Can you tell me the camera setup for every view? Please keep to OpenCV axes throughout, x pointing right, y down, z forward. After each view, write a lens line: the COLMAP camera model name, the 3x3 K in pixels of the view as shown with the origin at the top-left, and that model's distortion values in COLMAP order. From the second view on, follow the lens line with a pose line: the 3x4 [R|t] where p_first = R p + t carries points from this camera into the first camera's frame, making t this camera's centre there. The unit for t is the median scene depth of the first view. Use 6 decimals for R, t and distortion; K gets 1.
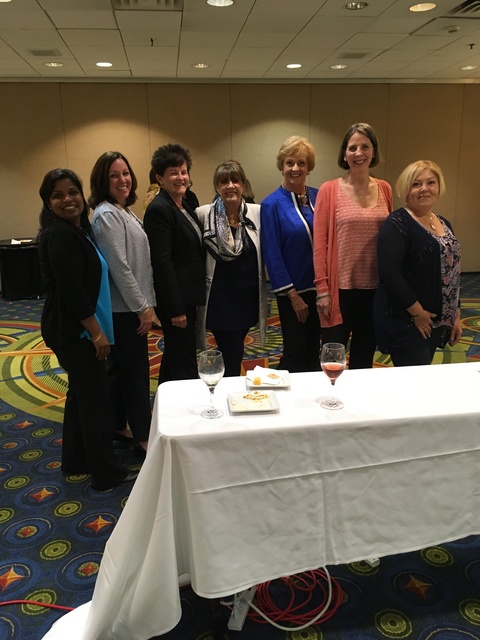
lens RADIAL K [[542.6, 0, 240.0], [0, 542.6, 320.0], [0, 0, 1]] dist [0.073537, -0.111787]
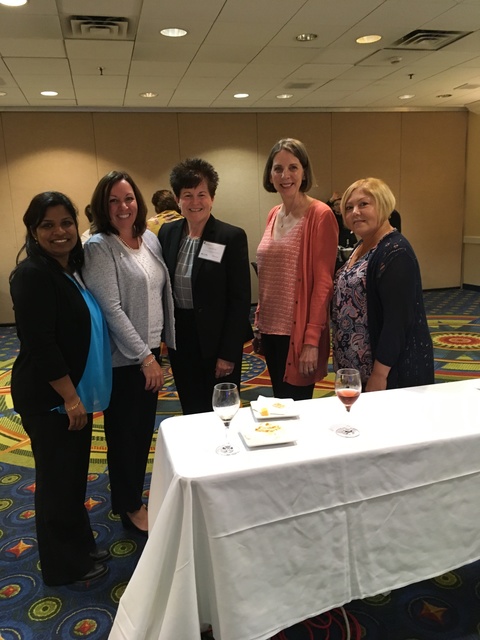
lens RADIAL K [[542.6, 0, 240.0], [0, 542.6, 320.0], [0, 0, 1]] dist [0.073537, -0.111787]
pose [[0.993491, -0.042865, 0.105538, -0.118541], [0.047641, 0.997932, -0.043156, -0.012210], [-0.103470, 0.047903, 0.993478, 0.039737]]
